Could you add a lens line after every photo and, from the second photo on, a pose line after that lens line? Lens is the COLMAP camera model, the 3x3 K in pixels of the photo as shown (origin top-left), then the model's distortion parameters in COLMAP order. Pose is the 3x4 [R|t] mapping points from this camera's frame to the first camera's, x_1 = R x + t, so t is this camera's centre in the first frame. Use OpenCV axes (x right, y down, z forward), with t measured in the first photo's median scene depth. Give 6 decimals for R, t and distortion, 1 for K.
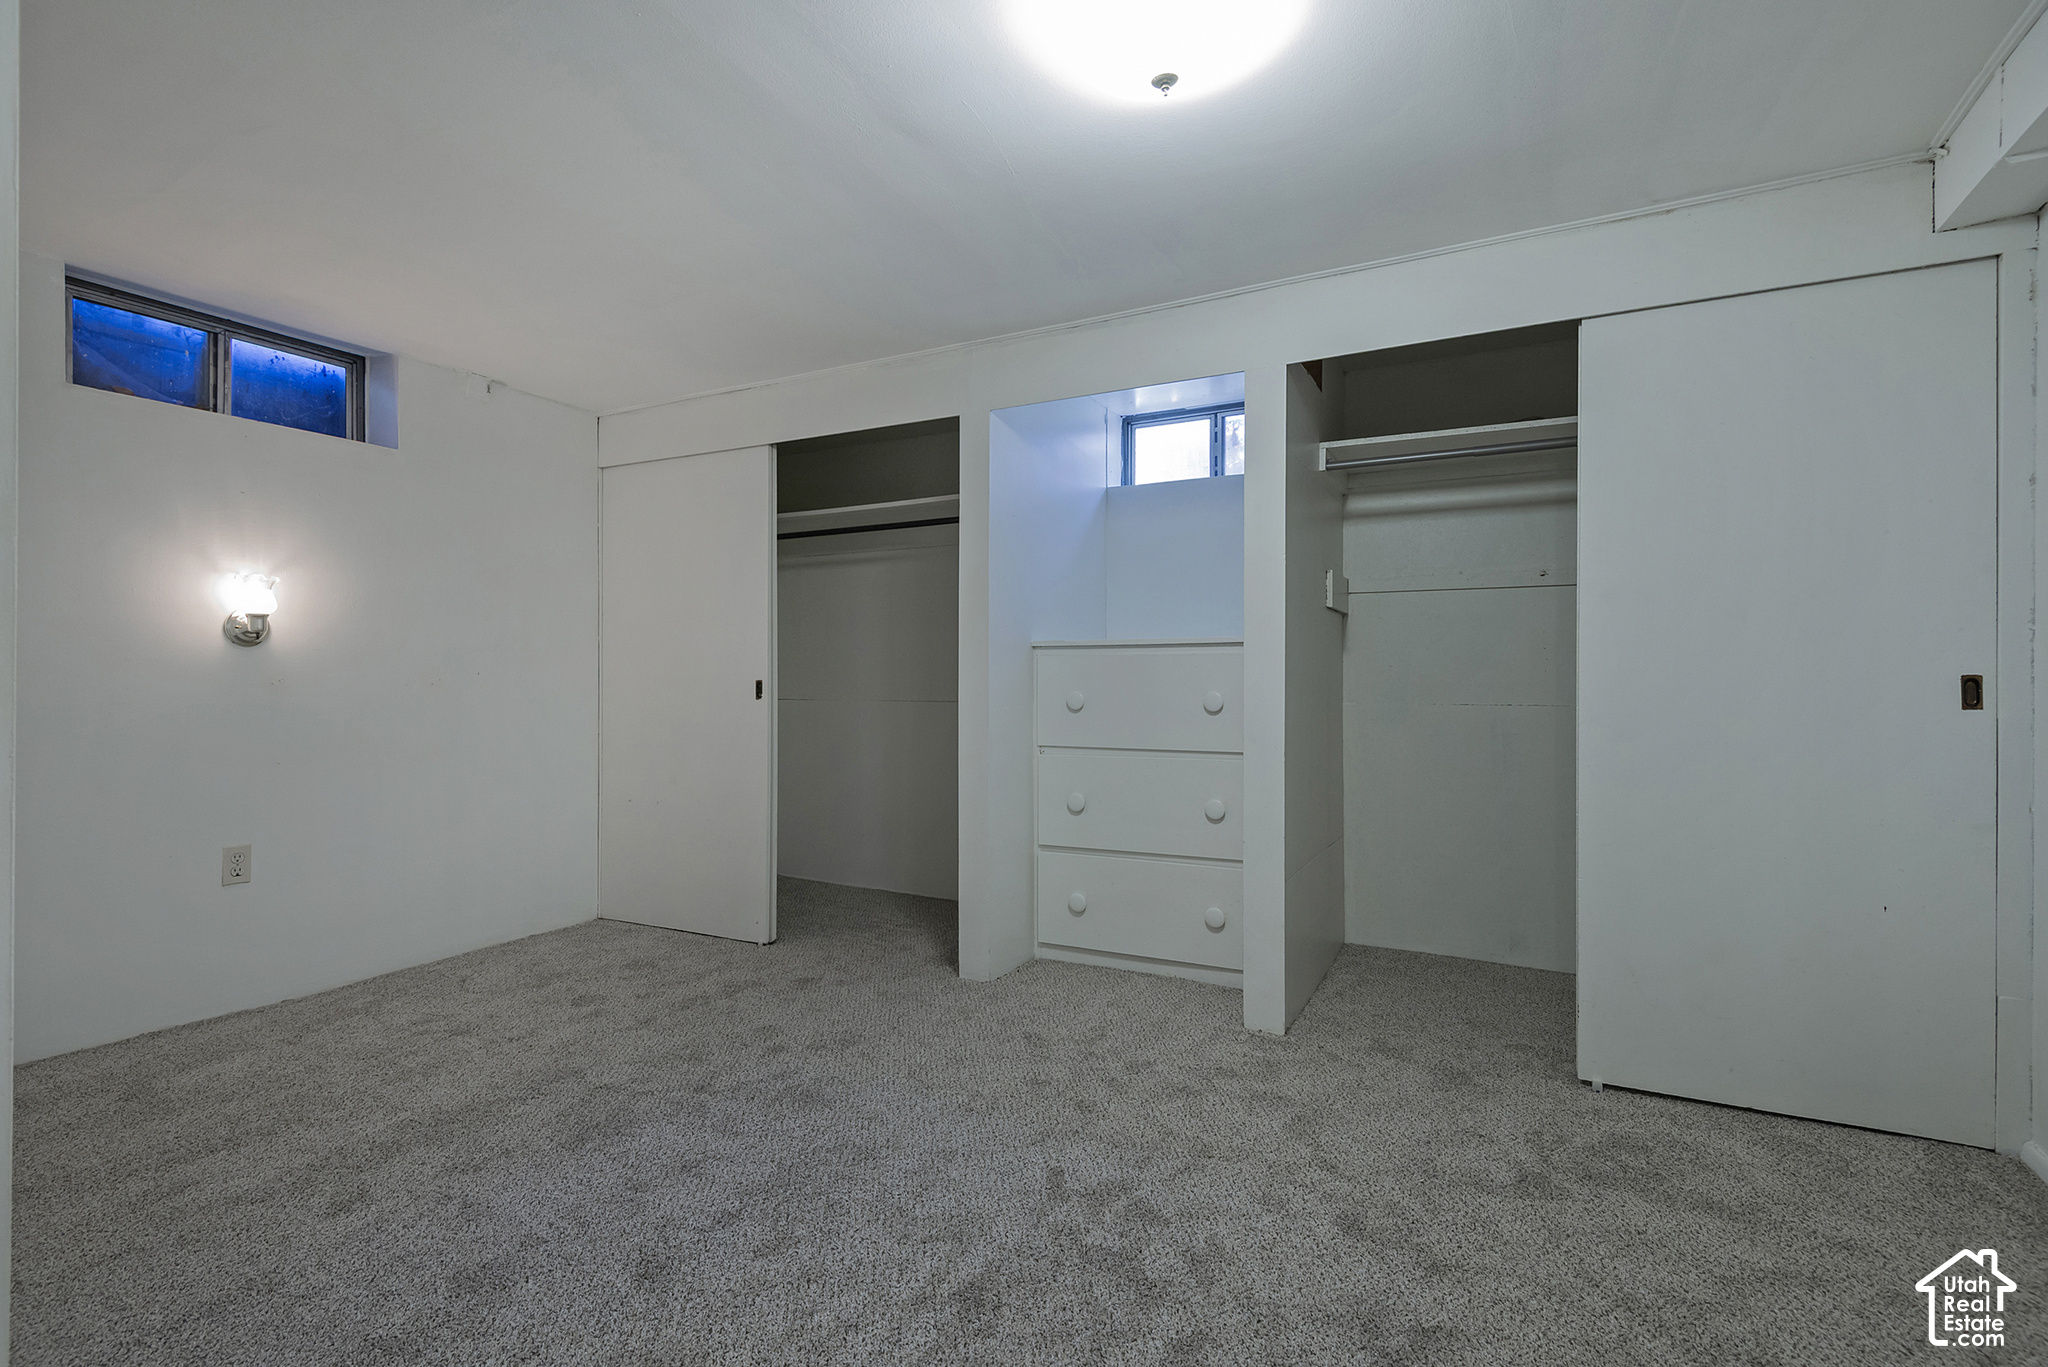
lens RADIAL K [[942.7, 0, 1015.5], [0, 942.7, 683.0], [0, 0, 1]] dist [0.012441, -0.003924]
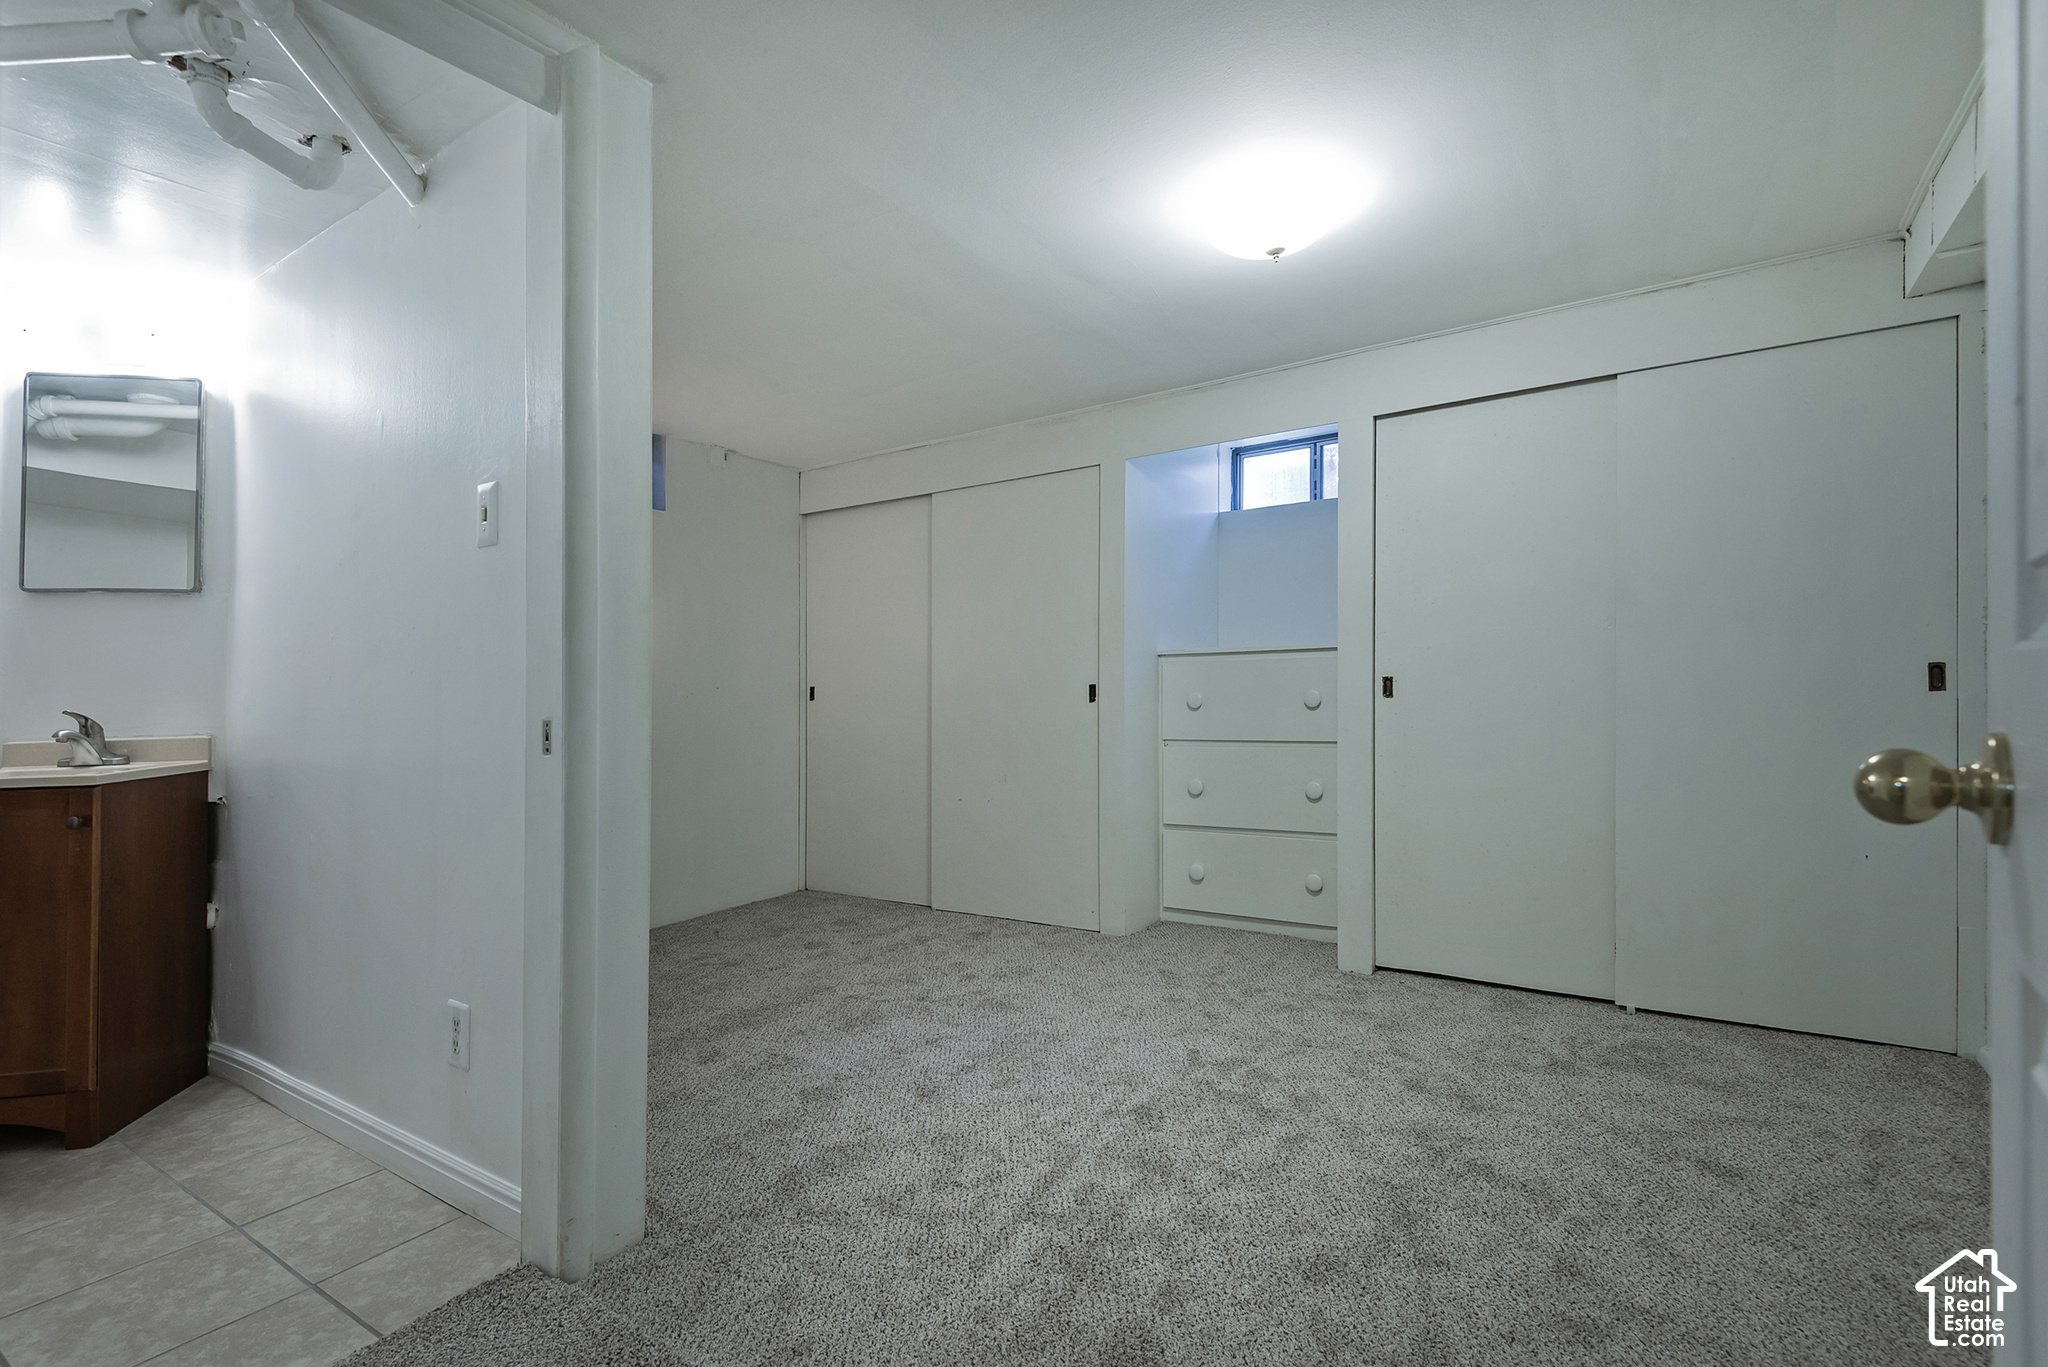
lens RADIAL K [[942.7, 0, 1097.7], [0, 942.7, 771.6], [0, 0, 1]] dist [0.012441, -0.003924]
pose [[0.999618, -0.019603, -0.019504, -0.048496], [0.021246, 0.995897, 0.087970, 0.001083], [0.017699, -0.088350, 0.995932, -0.245009]]
